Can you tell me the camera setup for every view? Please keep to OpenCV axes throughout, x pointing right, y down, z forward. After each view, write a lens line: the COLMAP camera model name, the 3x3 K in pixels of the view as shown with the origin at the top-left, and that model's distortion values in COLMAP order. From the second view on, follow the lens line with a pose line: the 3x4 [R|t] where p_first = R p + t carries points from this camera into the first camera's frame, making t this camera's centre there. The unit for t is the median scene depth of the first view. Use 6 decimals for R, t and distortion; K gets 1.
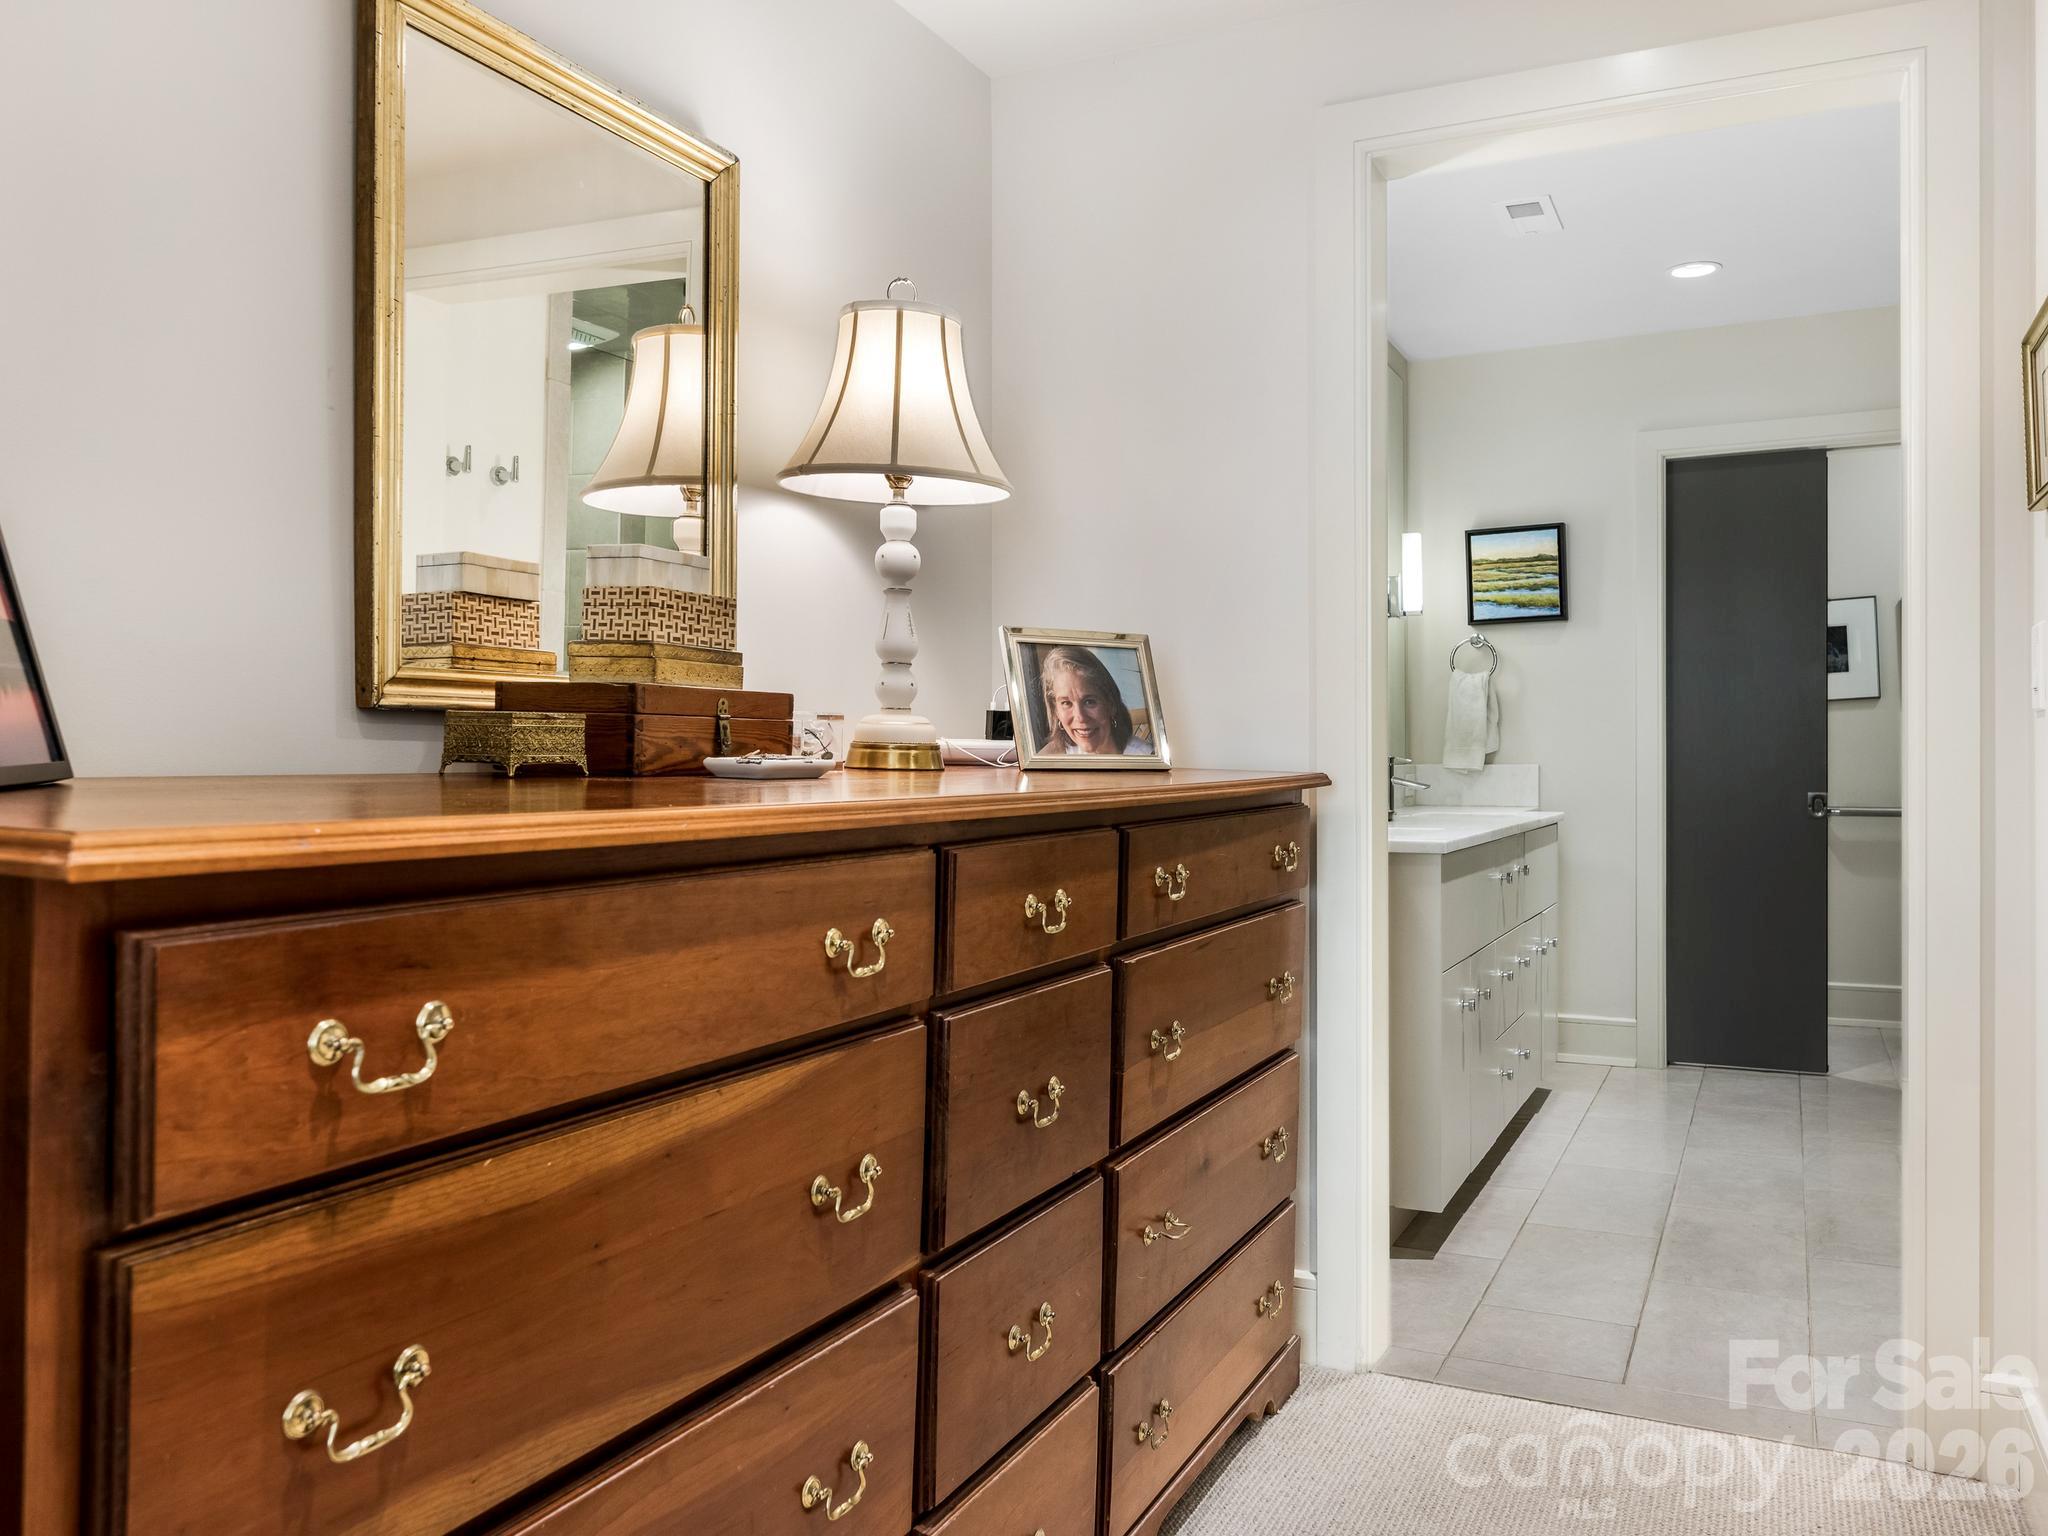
lens RADIAL K [[1477.5, 0, 1024.0], [0, 1477.5, 768.0], [0, 0, 1]] dist [-0.010816, 0.000266]
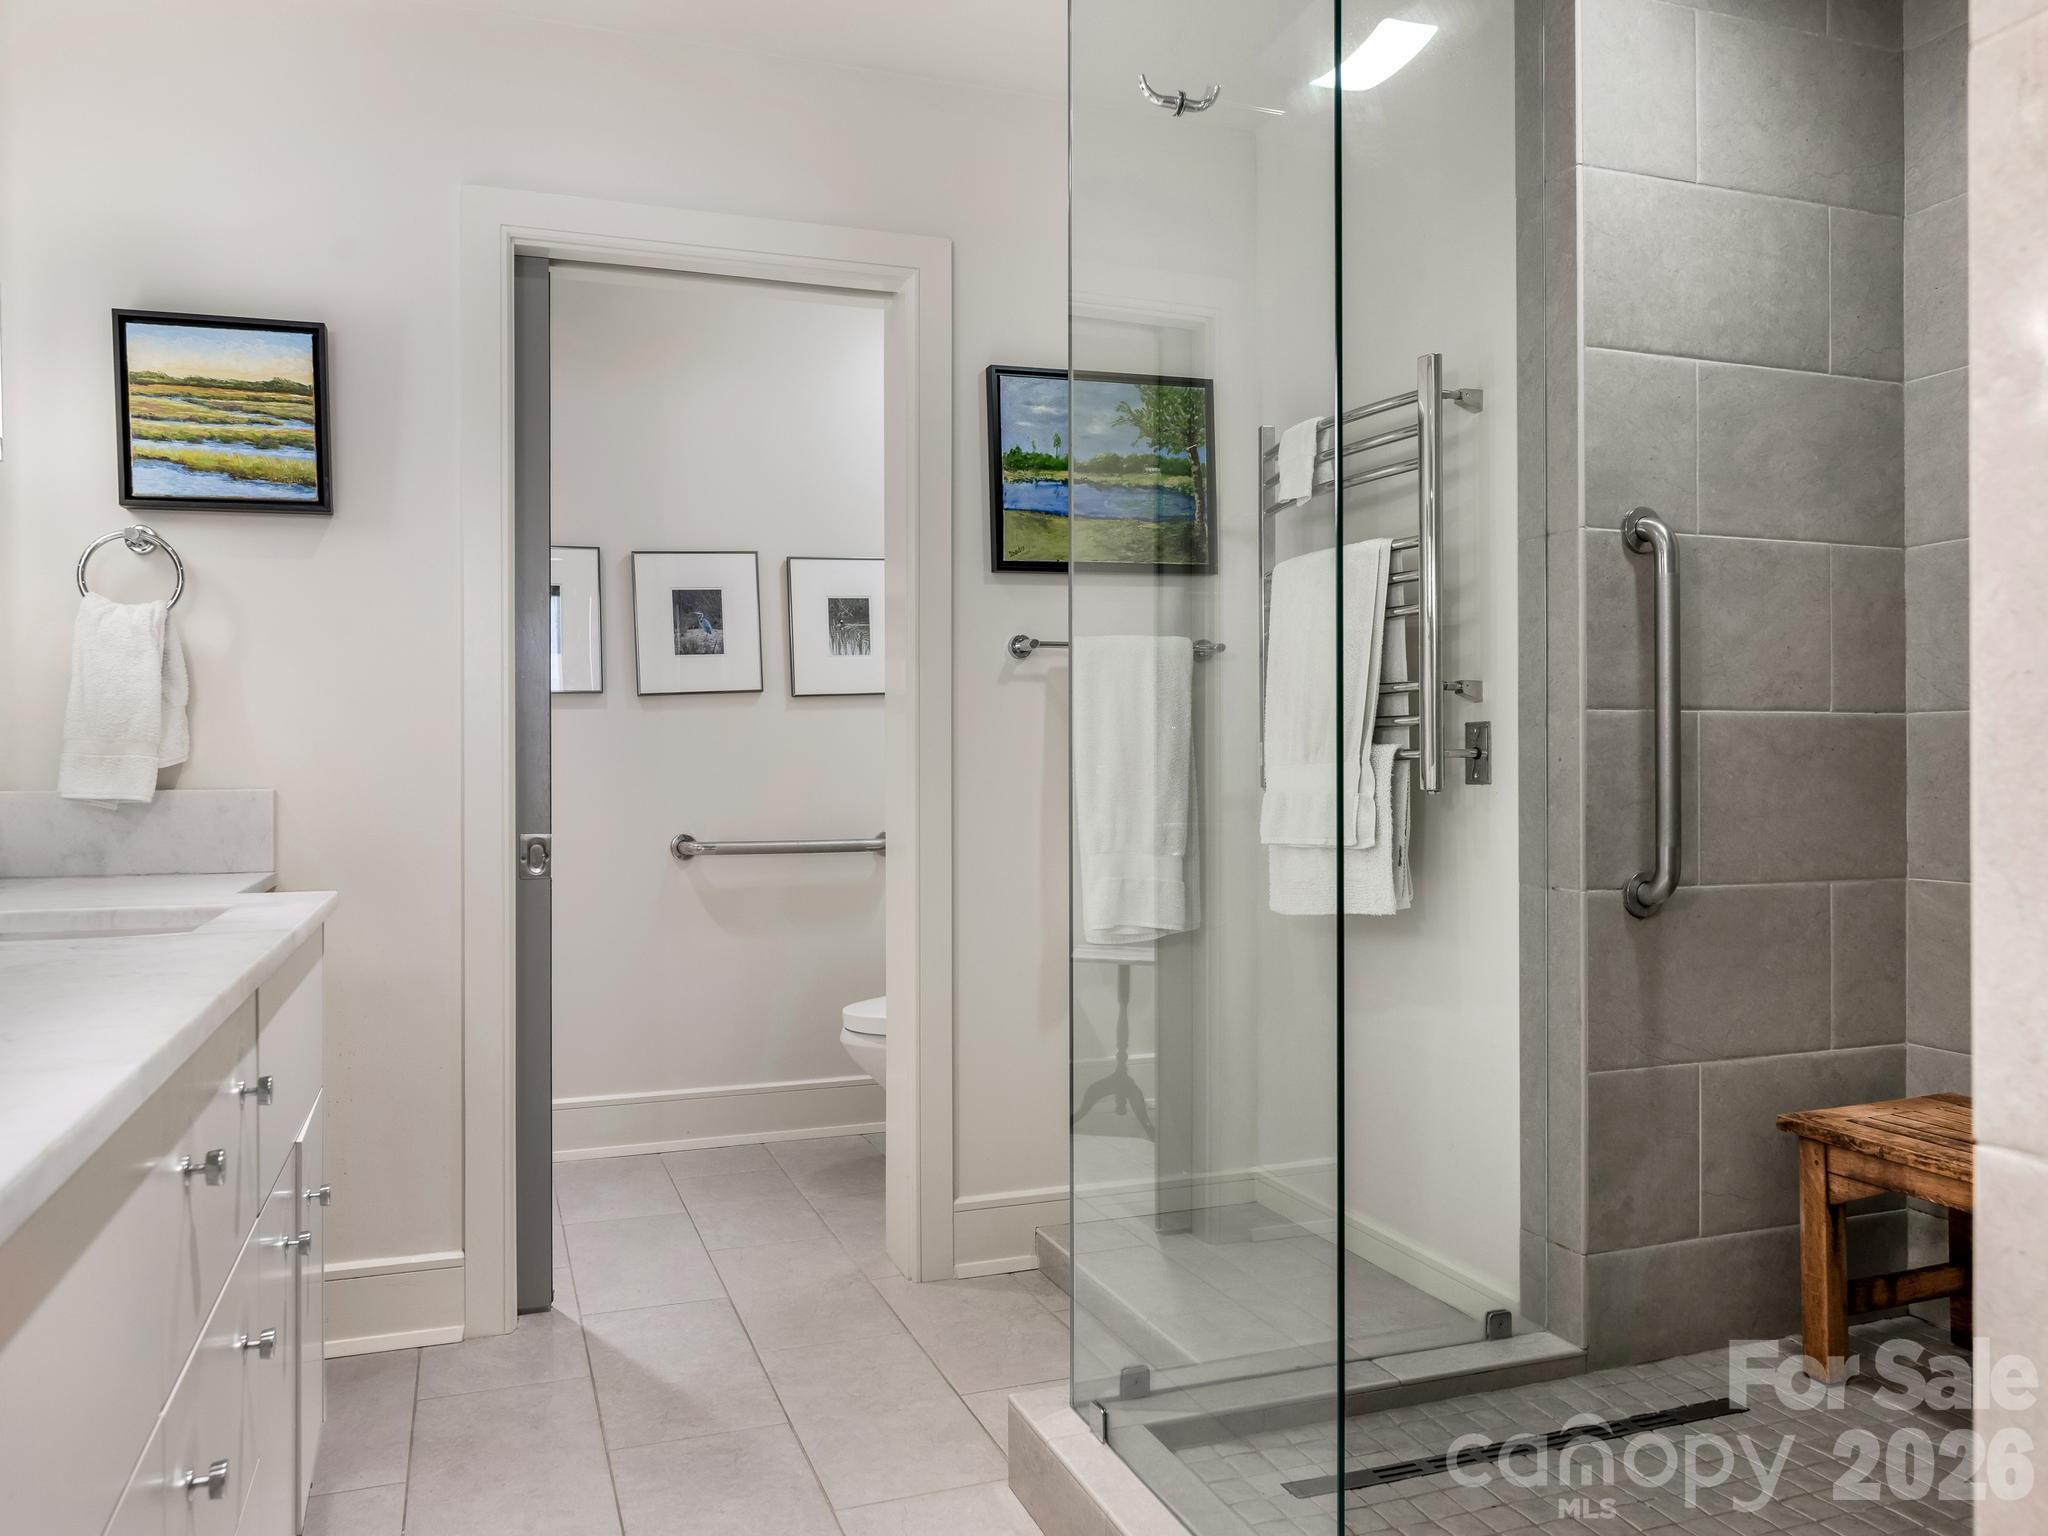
lens RADIAL K [[1477.5, 0, 1024.0], [0, 1477.5, 768.0], [0, 0, 1]] dist [-0.010816, 0.000266]
pose [[0.680294, -0.000478, 0.732939, 0.151156], [0.006541, 0.999964, -0.005419, -0.005636], [-0.732910, 0.008480, 0.680272, 0.461584]]
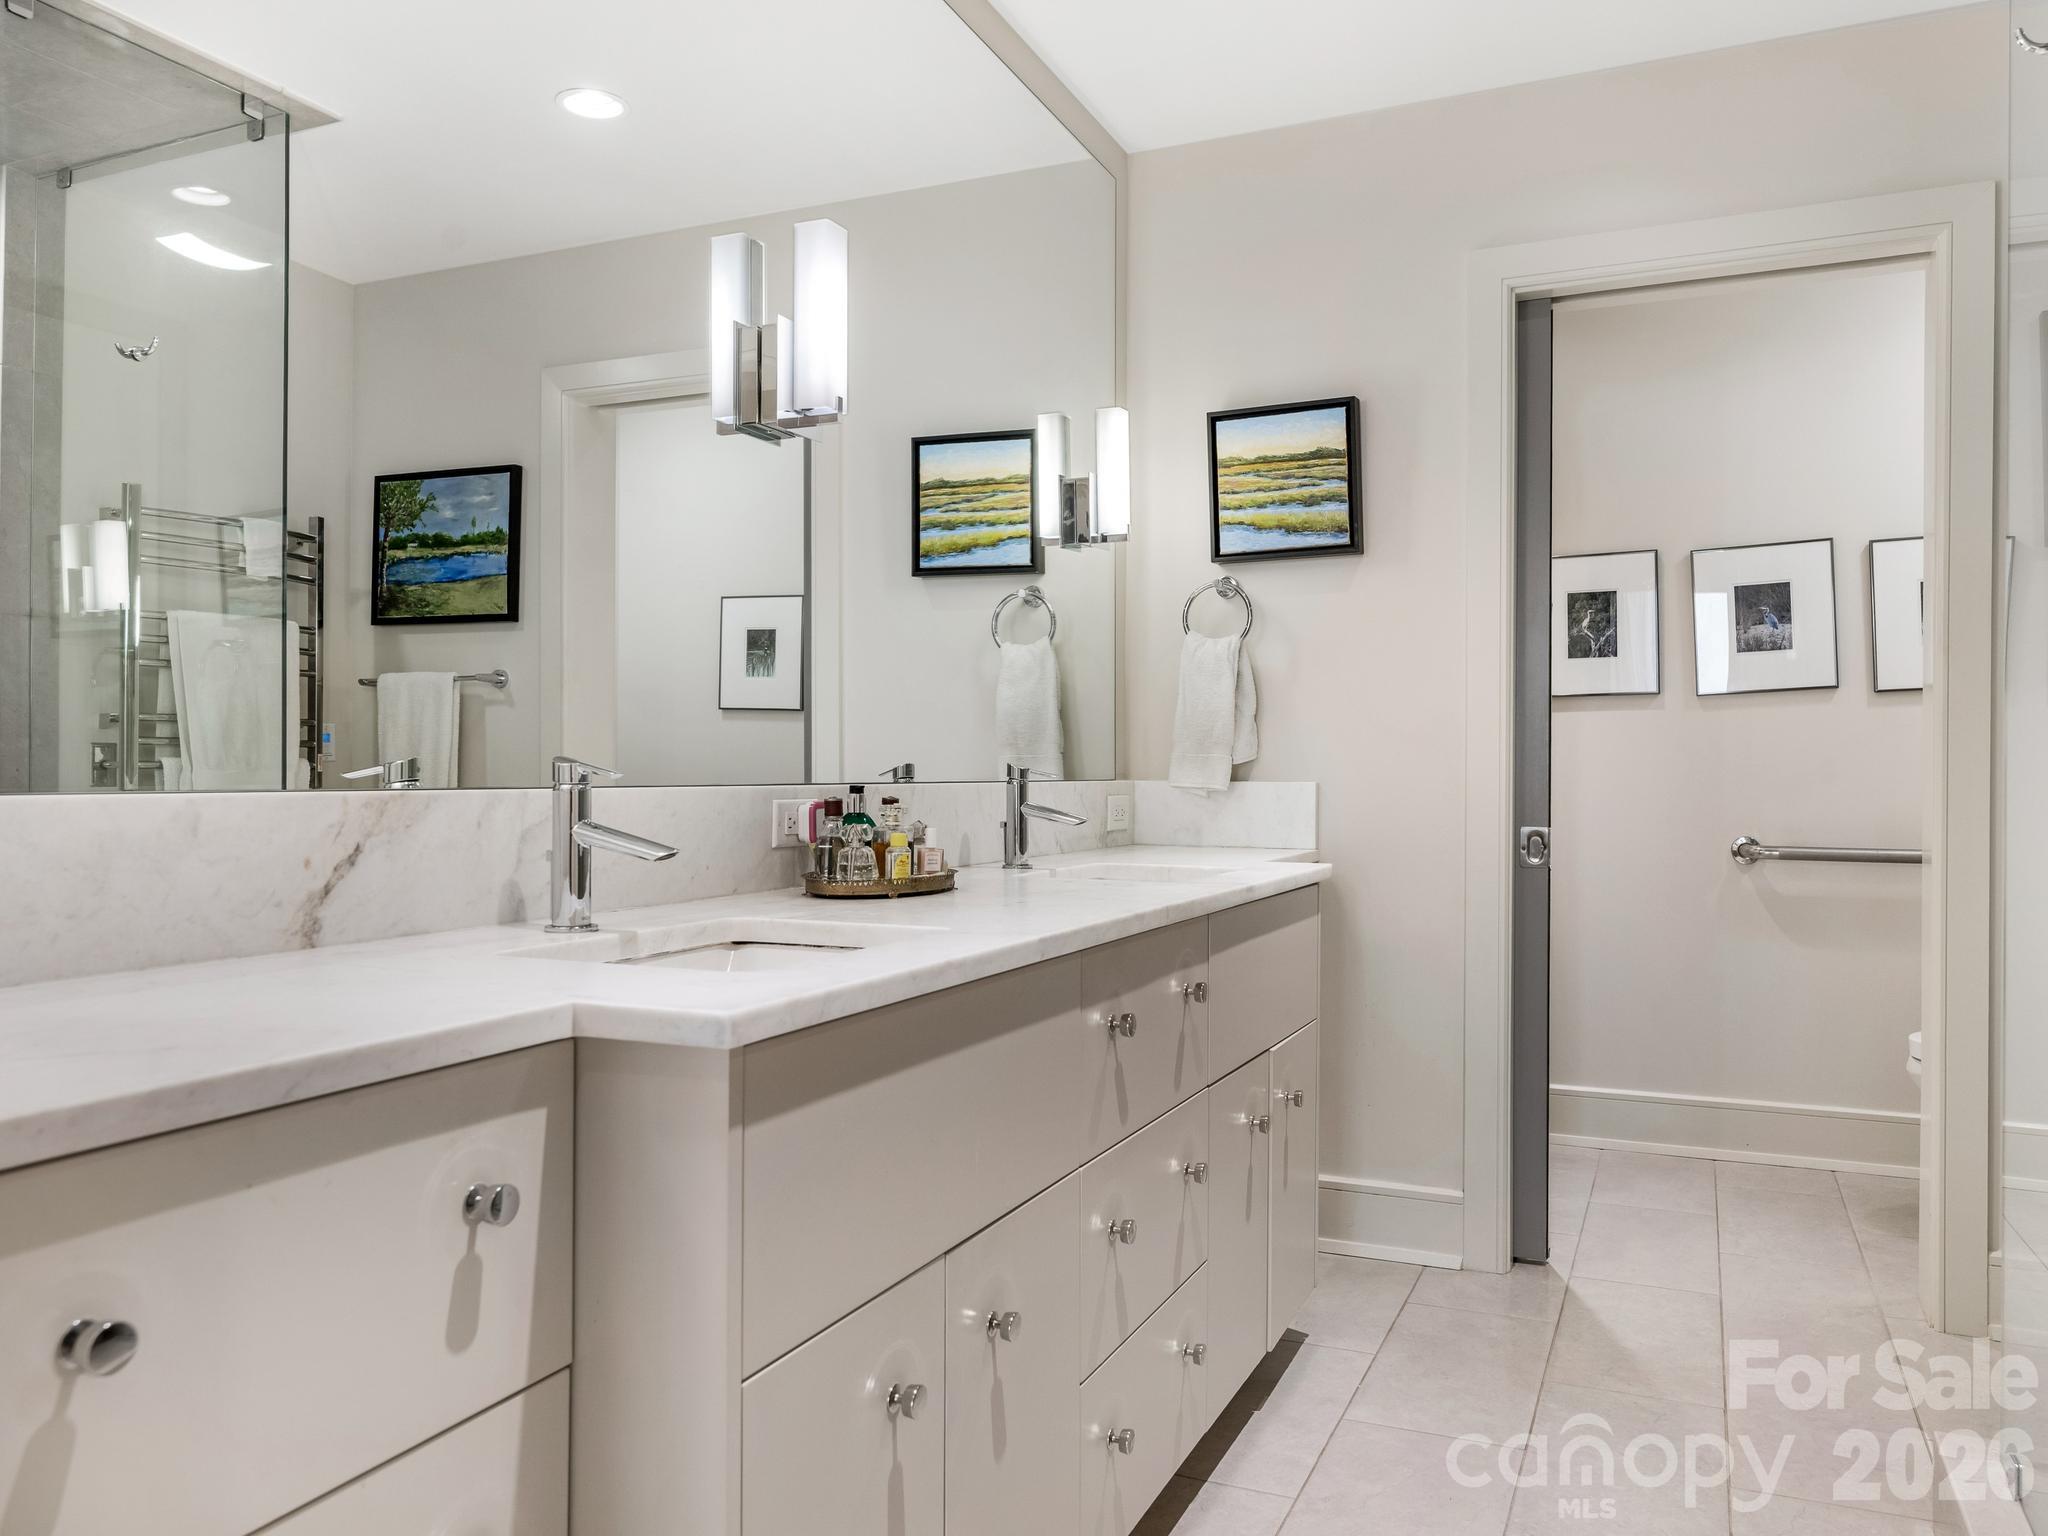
lens RADIAL K [[1539.0, 0, 1024.0], [0, 1539.0, 768.0], [0, 0, 1]] dist [0.003786, -0.002314]
pose [[0.998208, 0.006997, 0.059426, 0.185187], [-0.006581, 0.999952, -0.007198, -0.003163], [-0.059474, 0.006794, 0.998207, 0.352263]]
